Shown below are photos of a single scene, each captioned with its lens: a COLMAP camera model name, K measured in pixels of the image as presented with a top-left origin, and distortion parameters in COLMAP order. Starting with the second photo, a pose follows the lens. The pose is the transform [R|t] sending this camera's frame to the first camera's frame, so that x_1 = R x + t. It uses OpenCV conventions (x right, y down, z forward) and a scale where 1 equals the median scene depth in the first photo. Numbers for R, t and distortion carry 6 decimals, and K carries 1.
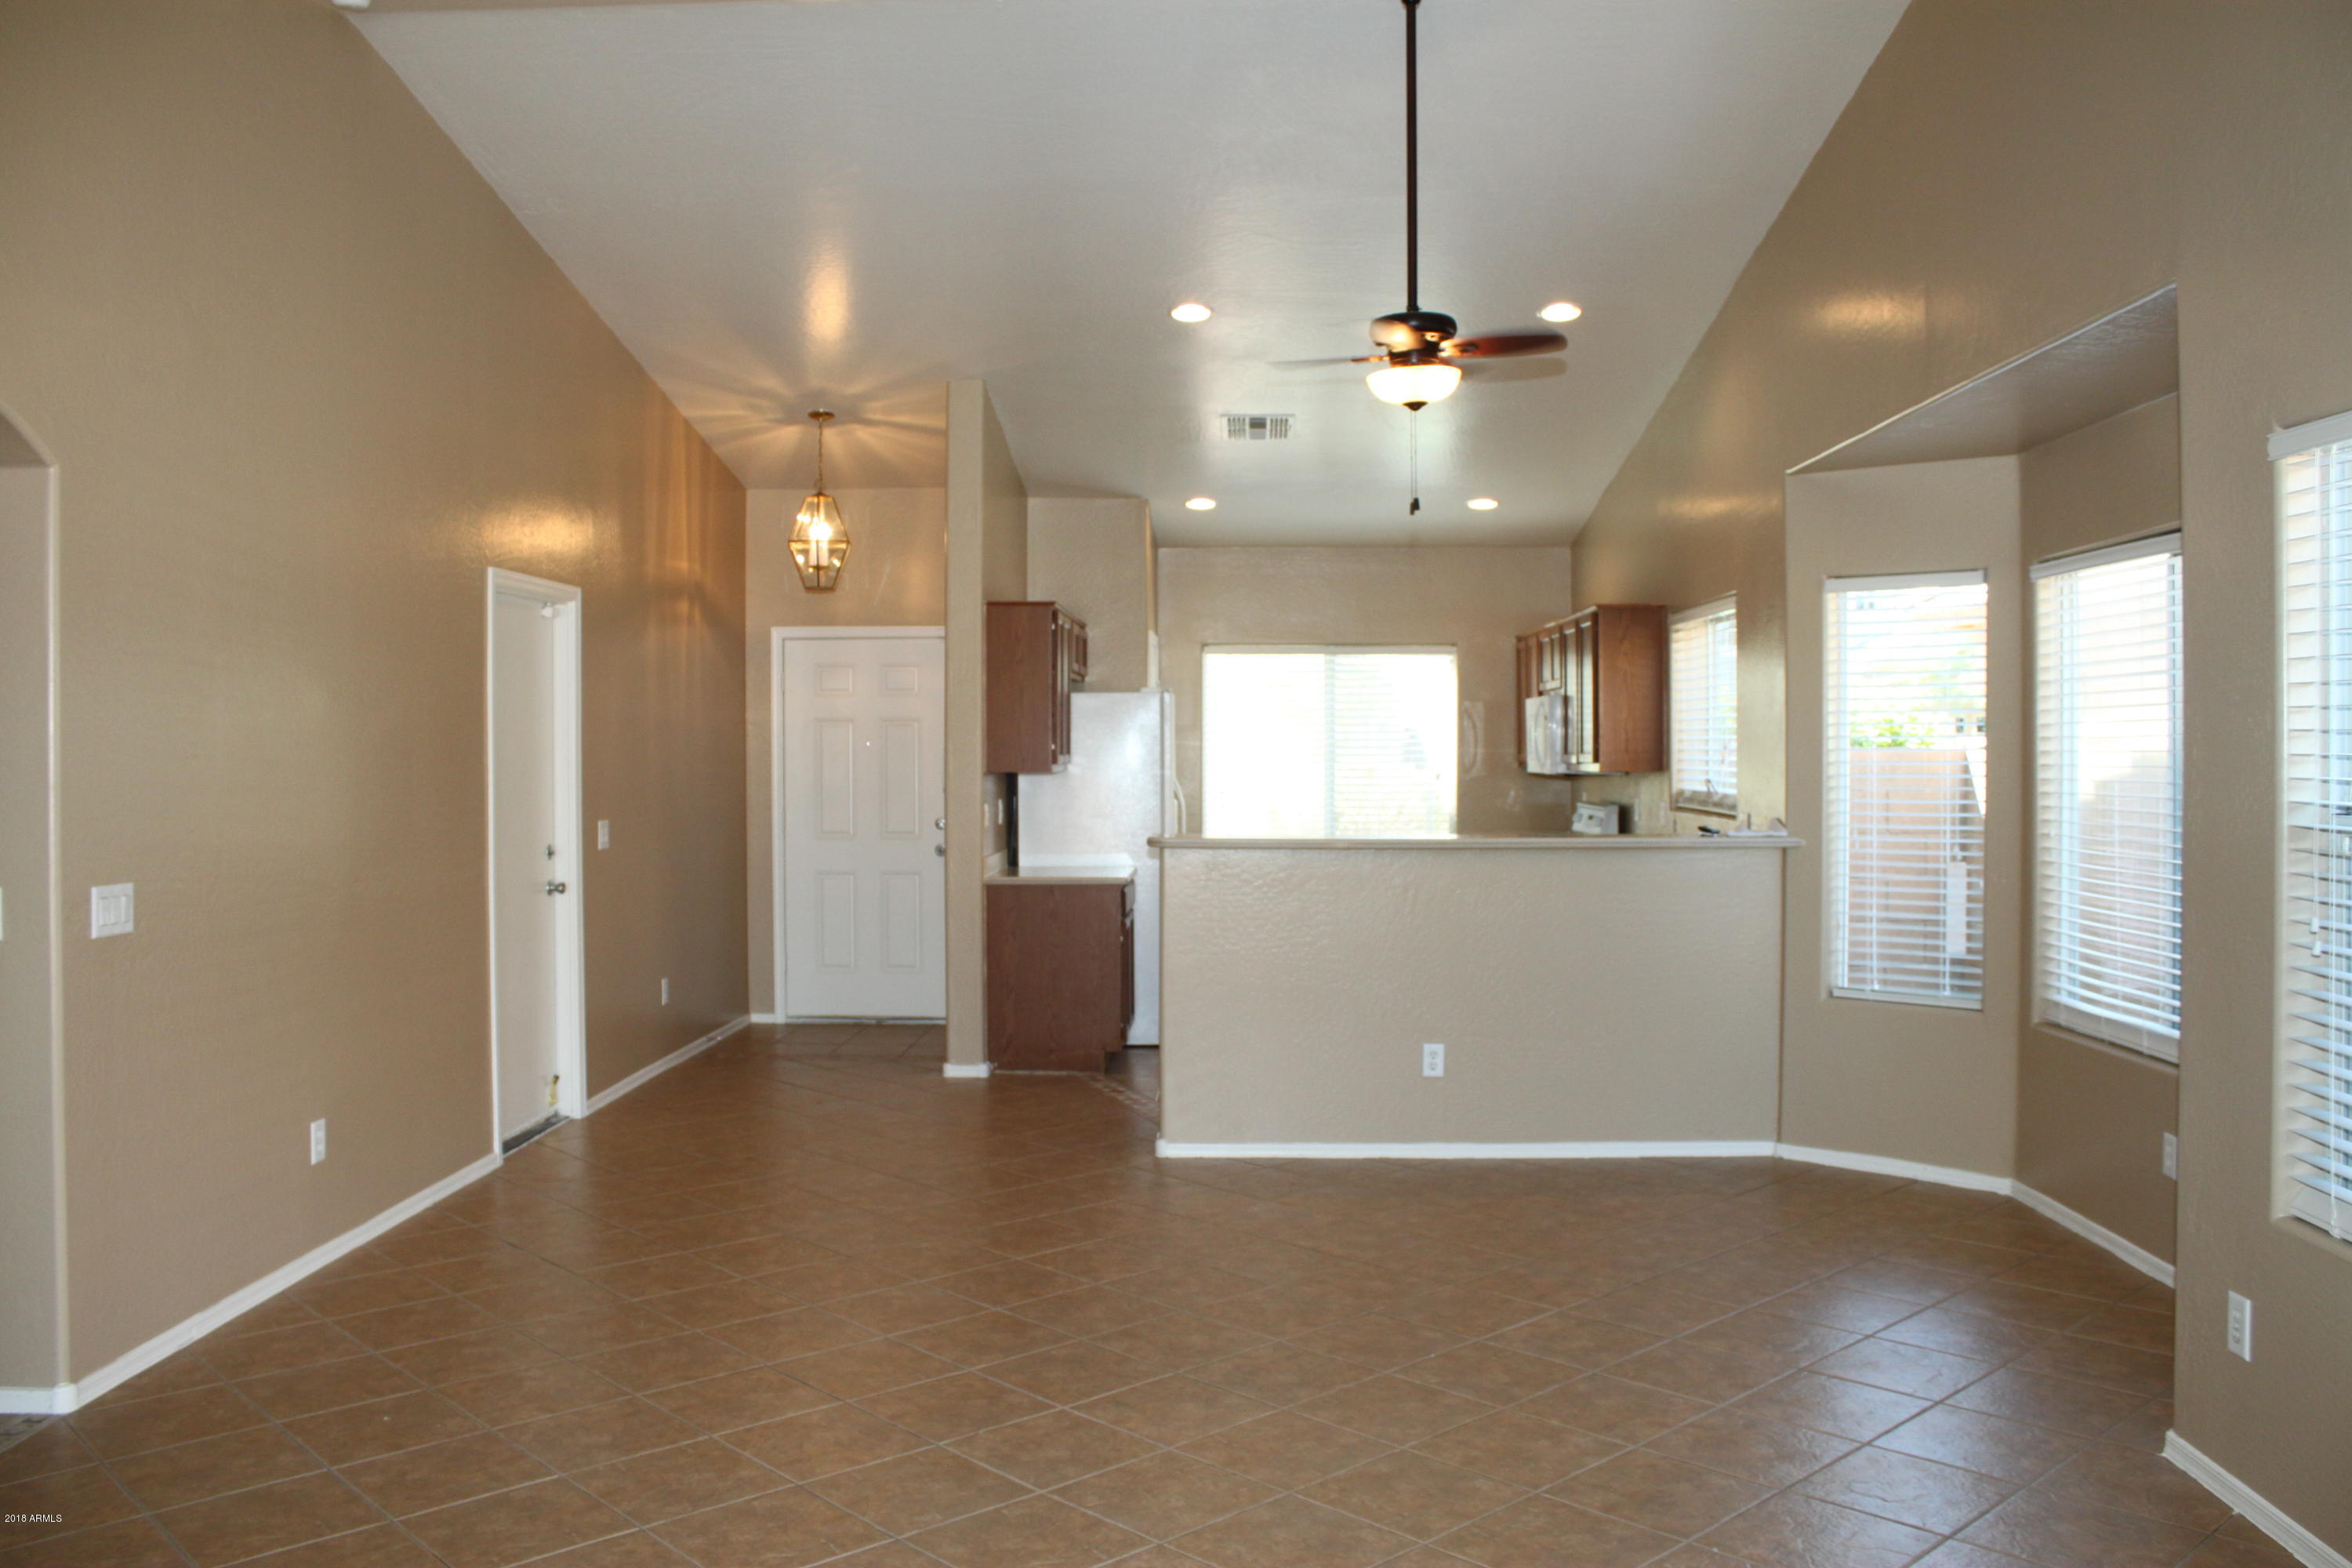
lens RADIAL K [[1926.5, 0, 1174.8], [0, 1926.5, 754.9], [0, 0, 1]] dist [-0.111761, 0.008552]
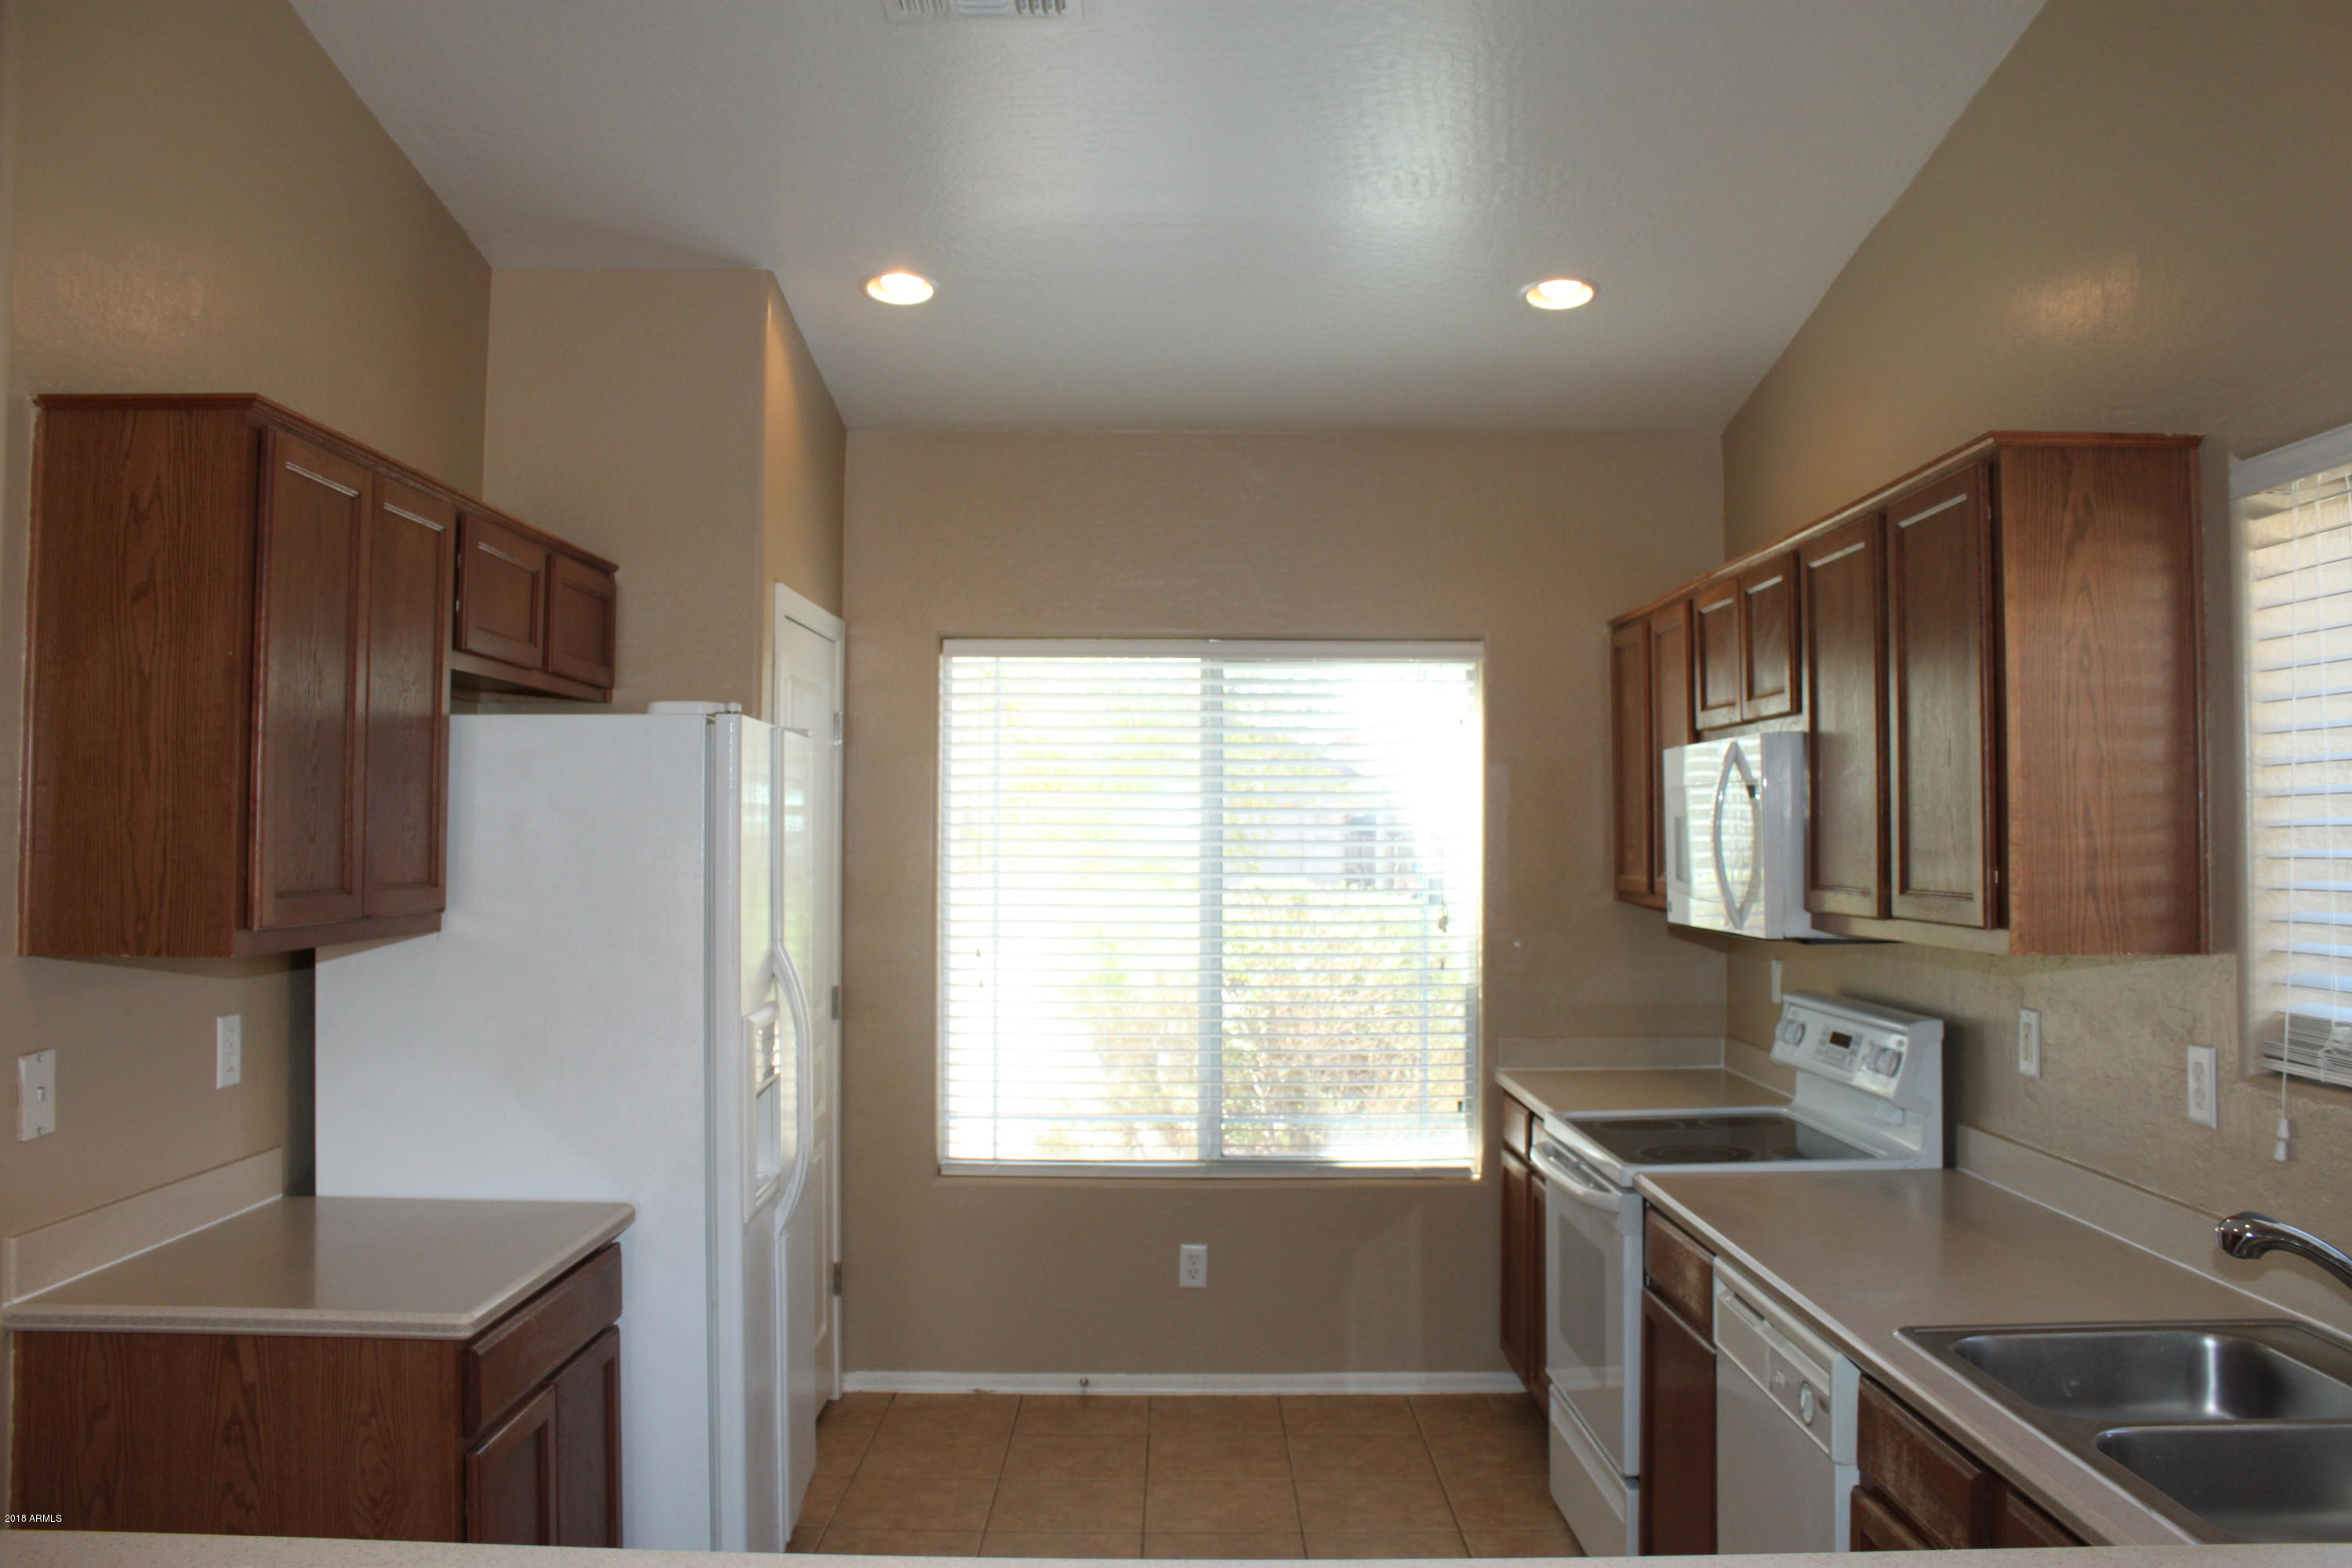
lens RADIAL K [[1926.5, 0, 1174.8], [0, 1926.5, 754.9], [0, 0, 1]] dist [-0.111761, 0.008552]
pose [[0.999313, 0.006401, 0.036506, 0.059862], [-0.004678, 0.998879, -0.047096, -0.007592], [-0.036767, 0.046893, 0.998223, 0.584790]]
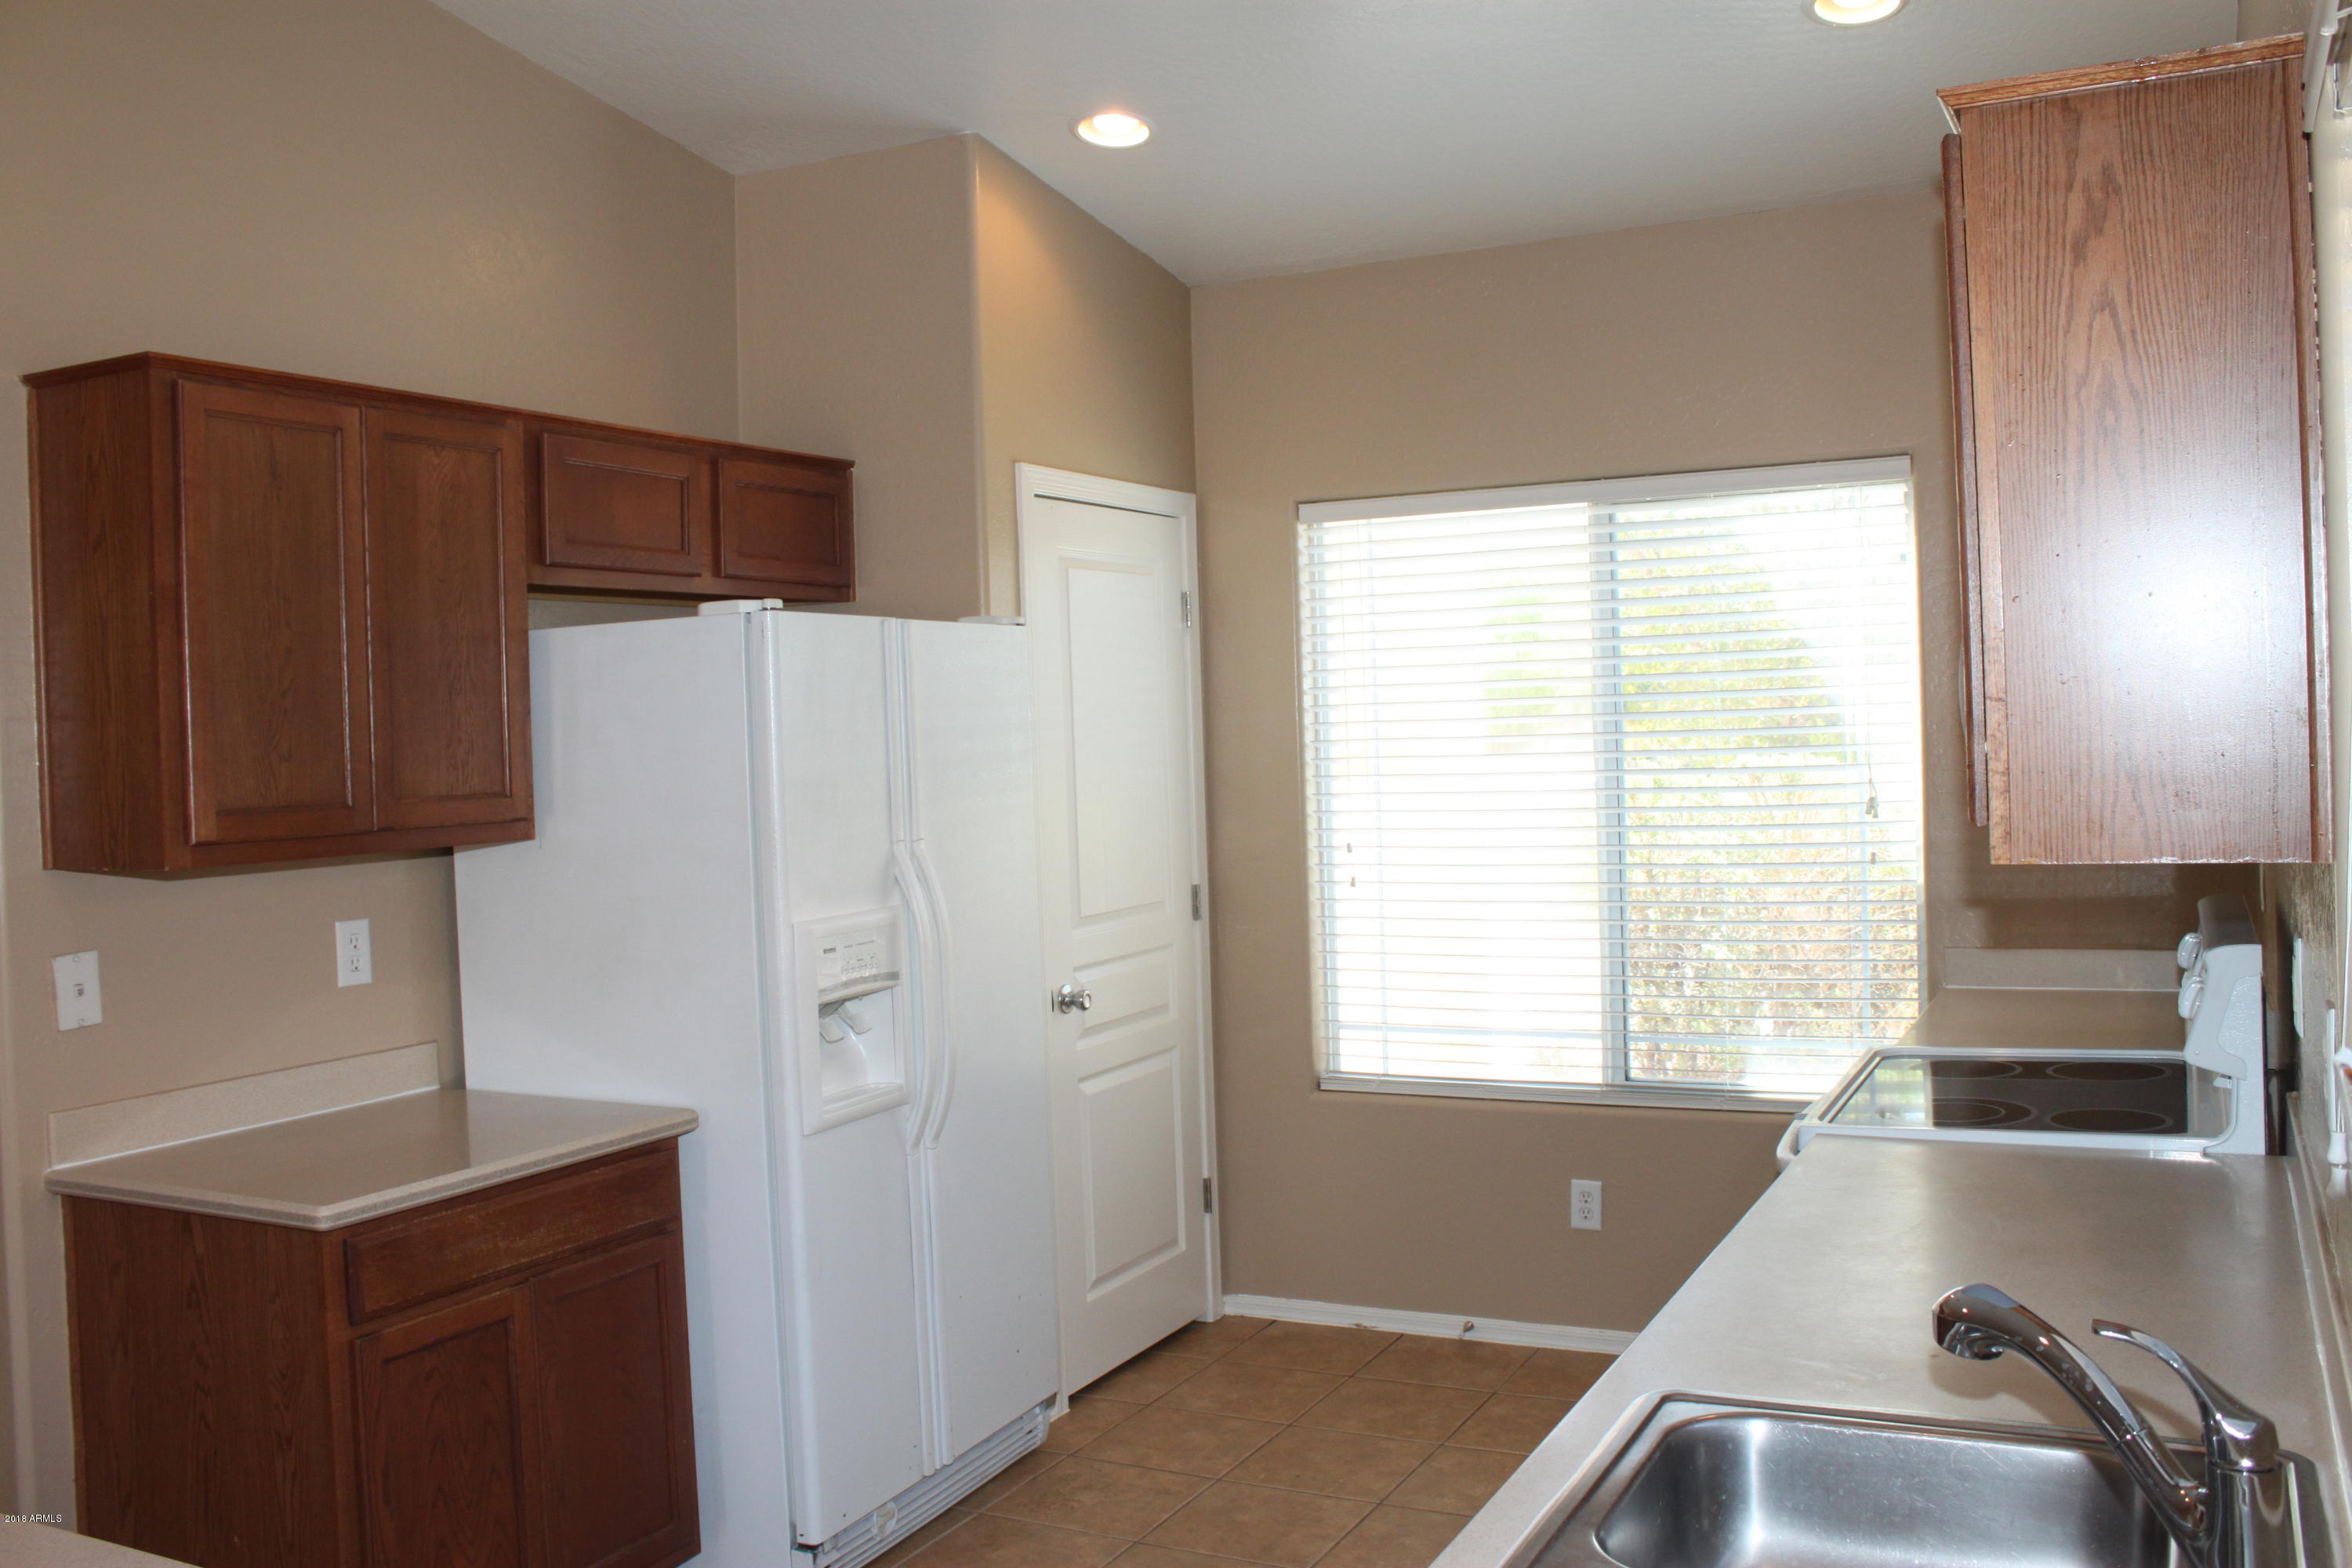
lens RADIAL K [[2013.0, 0, 1178.4], [0, 2013.0, 731.8], [0, 0, 1]] dist [-0.131705, 0.007120]
pose [[0.906447, -0.028188, -0.421378, 0.193605], [0.029901, 0.999550, -0.002544, -0.006753], [0.421260, -0.010293, 0.906882, 0.642800]]
